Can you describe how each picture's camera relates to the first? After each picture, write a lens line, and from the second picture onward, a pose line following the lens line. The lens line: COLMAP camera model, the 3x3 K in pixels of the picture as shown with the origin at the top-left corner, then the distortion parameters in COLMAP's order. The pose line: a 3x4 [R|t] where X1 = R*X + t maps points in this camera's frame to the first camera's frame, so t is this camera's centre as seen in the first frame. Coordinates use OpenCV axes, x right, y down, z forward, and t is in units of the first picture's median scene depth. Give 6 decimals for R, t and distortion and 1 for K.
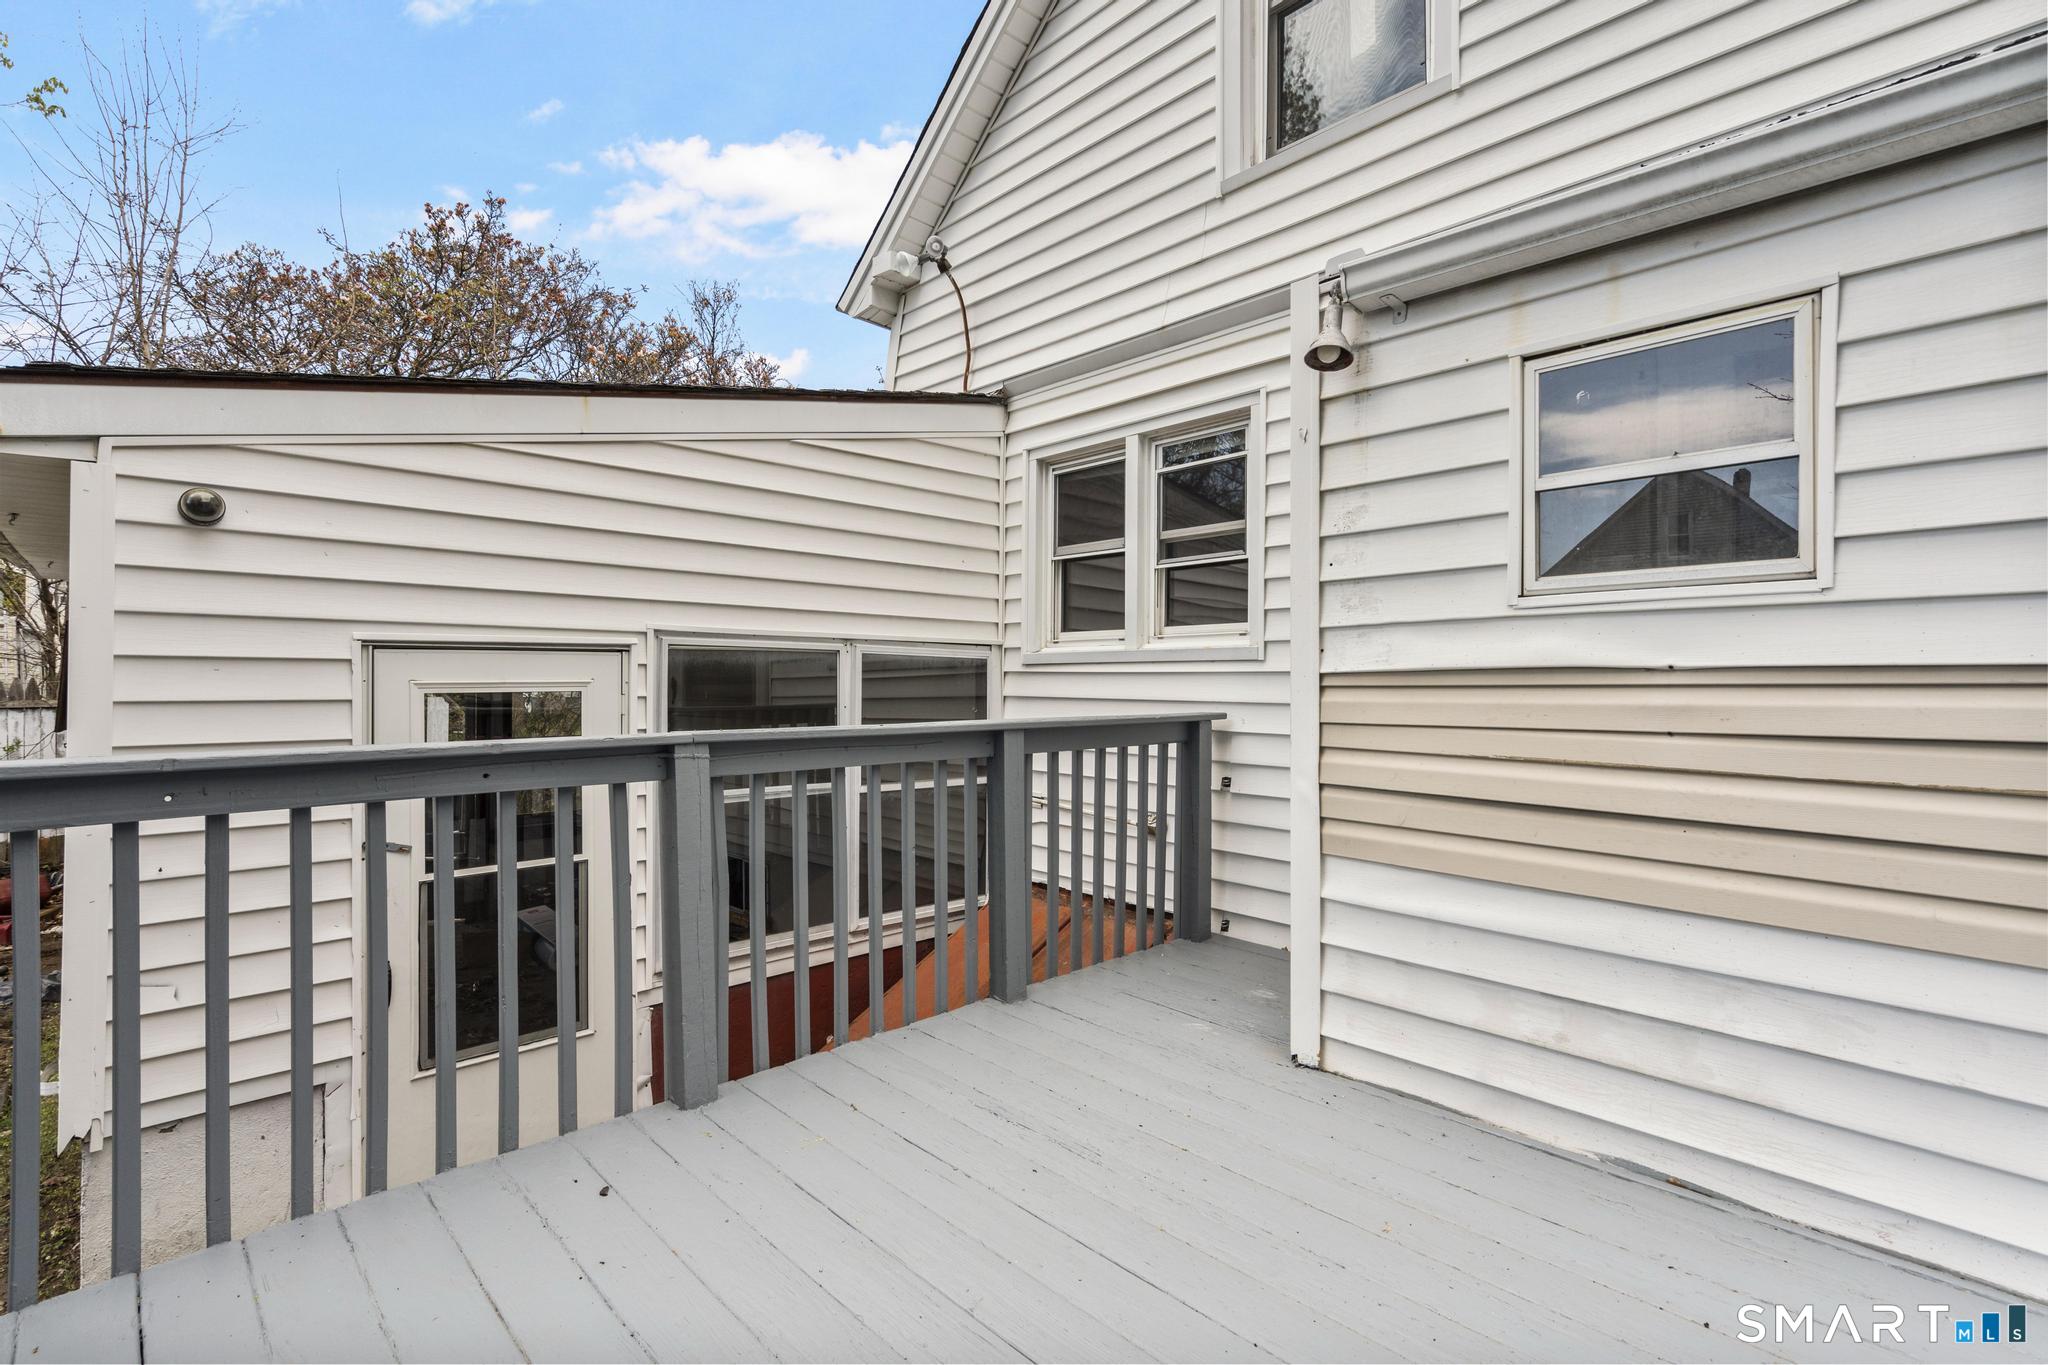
lens RADIAL K [[948.3, 0, 1030.6], [0, 948.3, 679.6], [0, 0, 1]] dist [-0.005040, 0.003392]
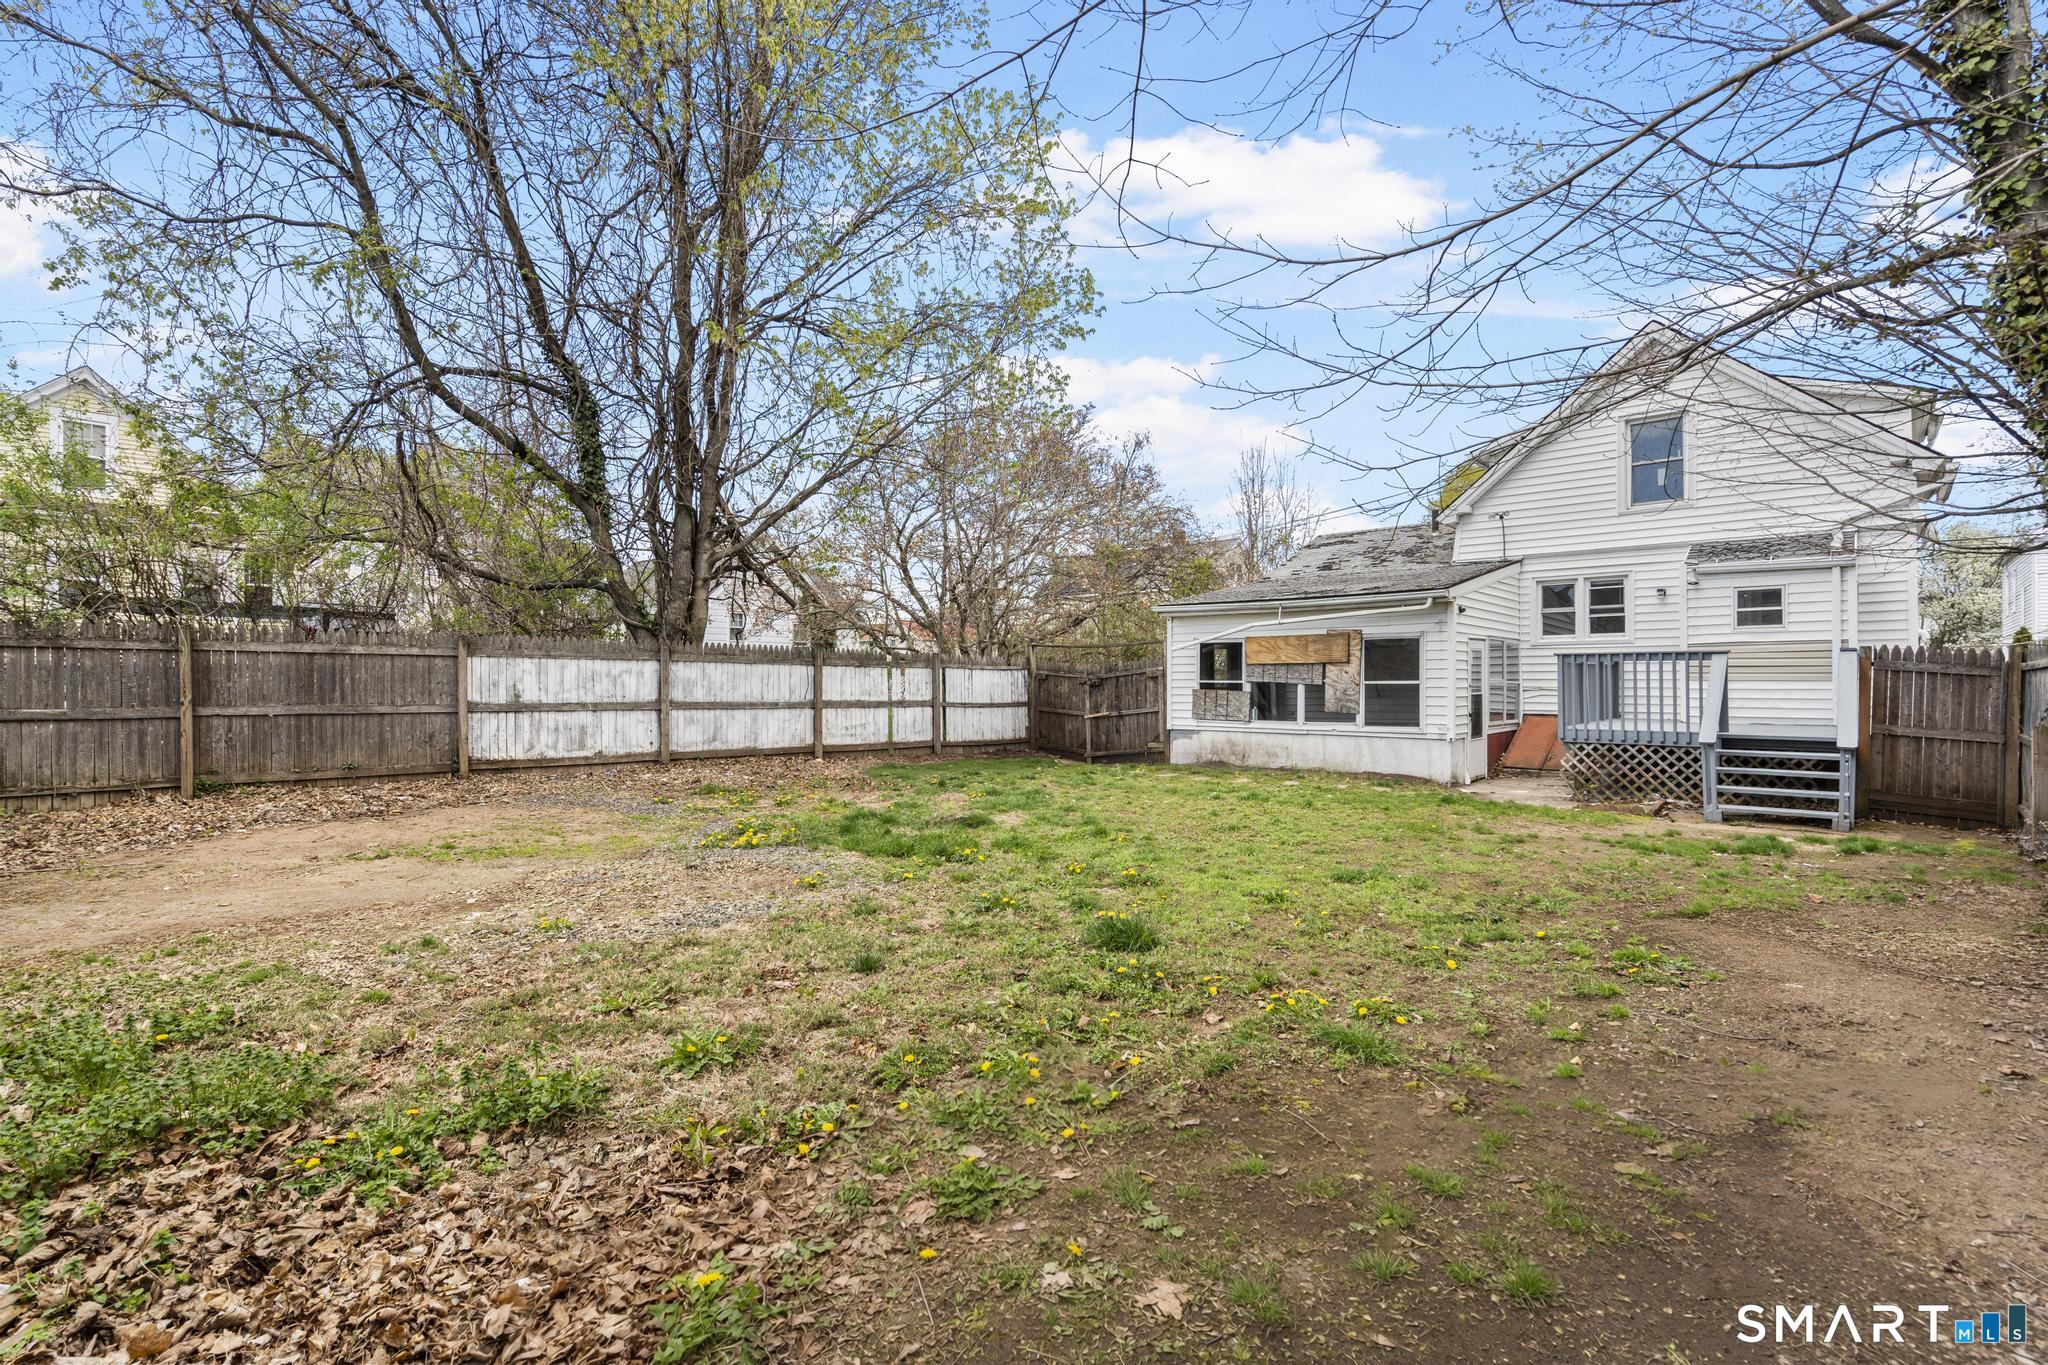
lens RADIAL K [[948.3, 0, 1018.4], [0, 948.3, 685.8], [0, 0, 1]] dist [-0.005040, 0.003392]
pose [[0.997391, -0.005190, 0.071999, -2.254197], [0.004875, 0.999978, 0.004552, 0.110426], [-0.072021, -0.004189, 0.997394, -2.349319]]
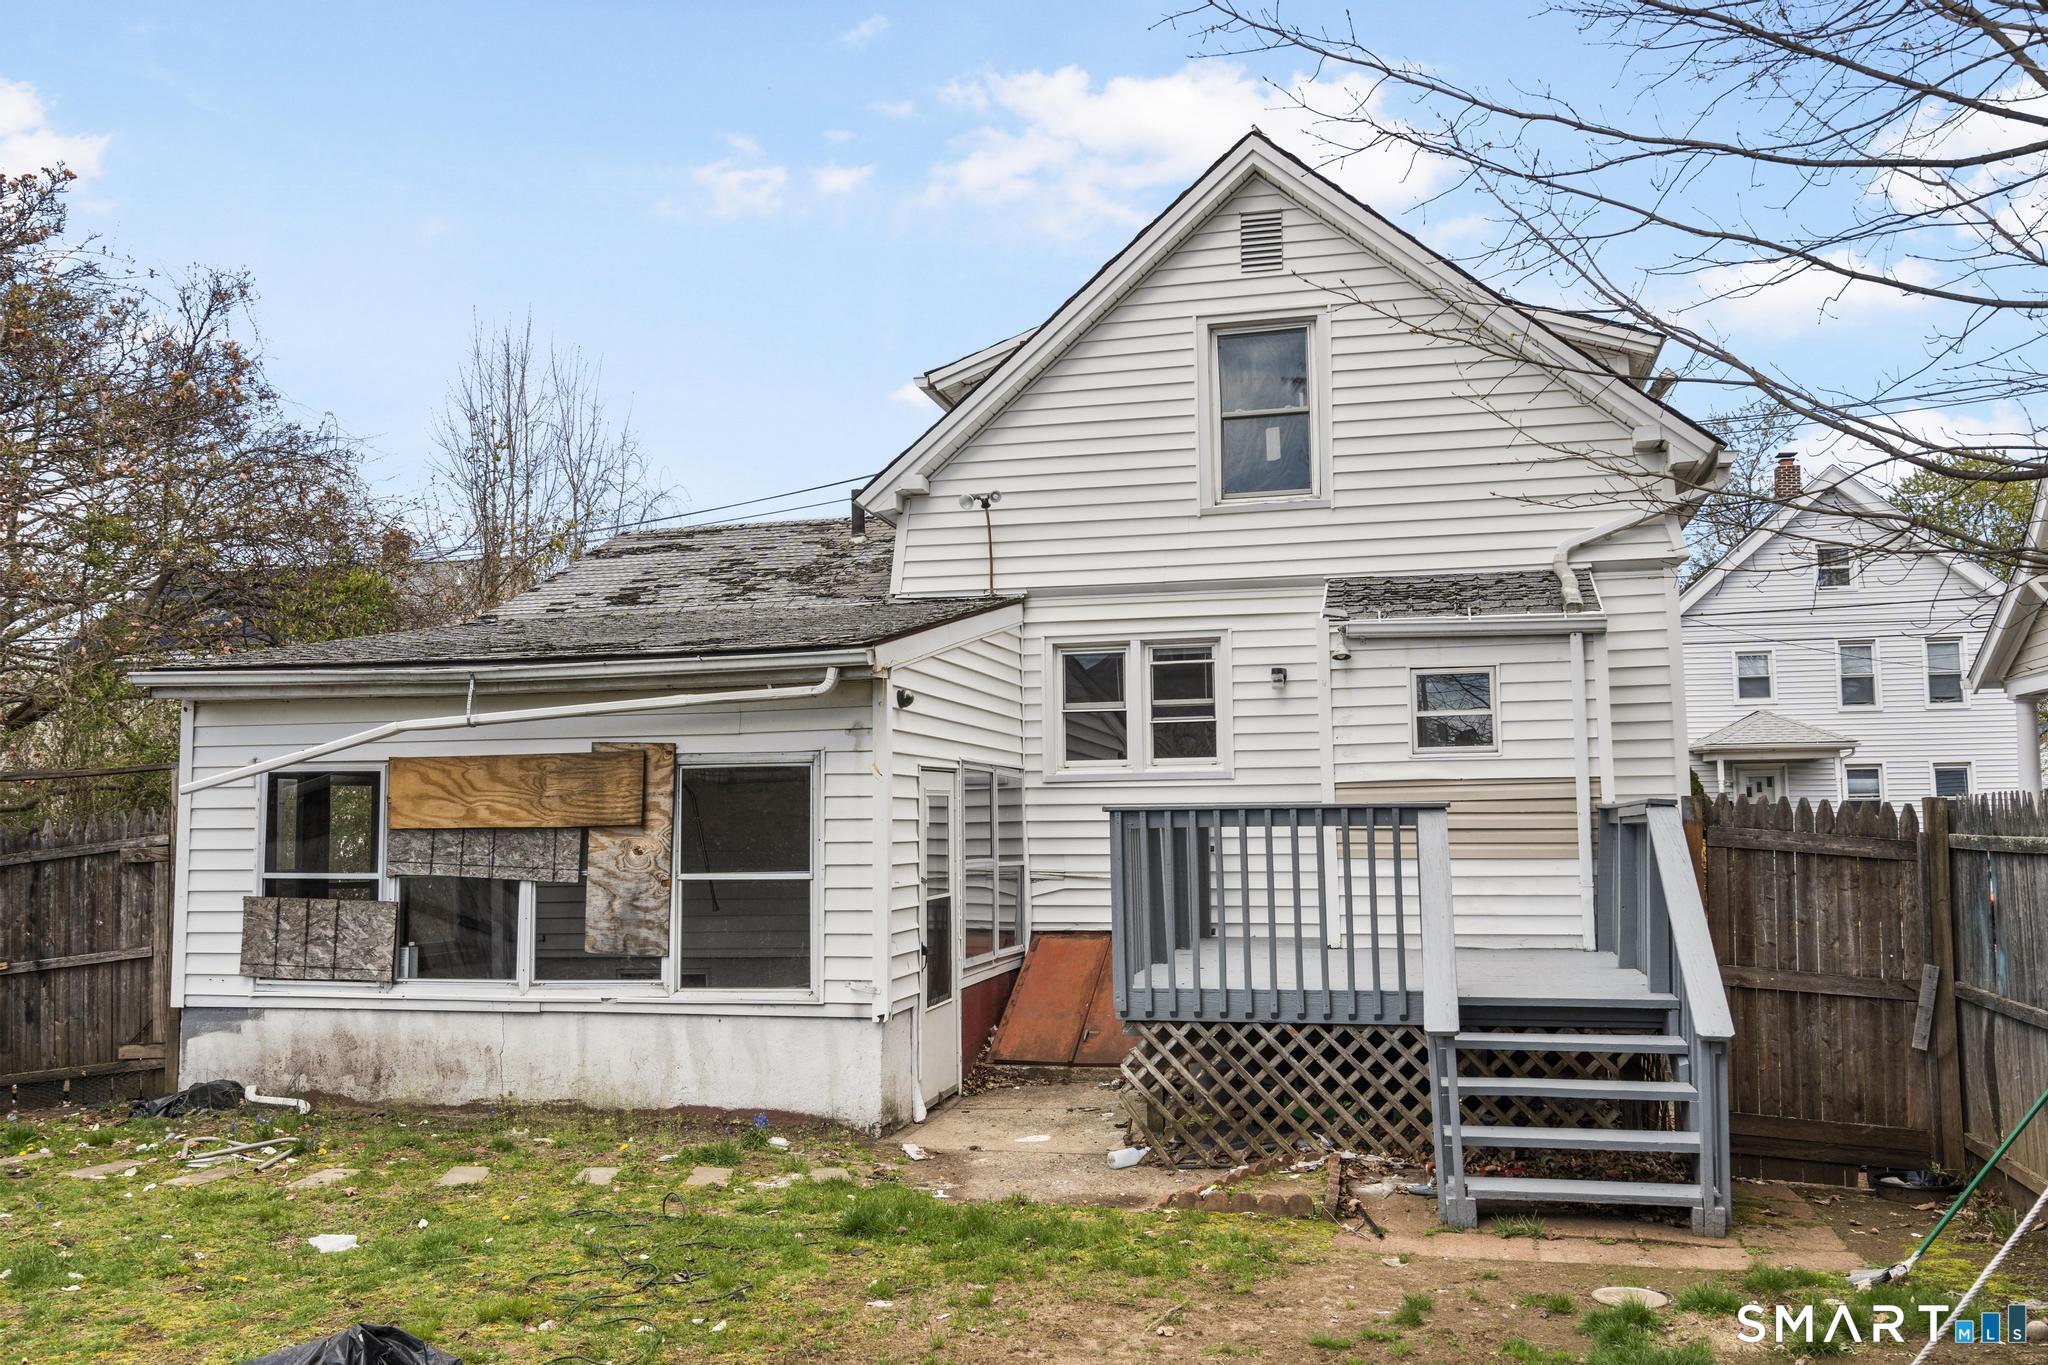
lens RADIAL K [[1759.3, 0, 1020.8], [0, 1759.3, 687.9], [0, 0, 1]] dist [-0.020606, -0.003876]
pose [[0.844294, 0.030166, 0.535030, -1.741639], [0.013820, 0.996856, -0.078014, 0.057512], [-0.535702, 0.073261, 0.841223, -1.481896]]
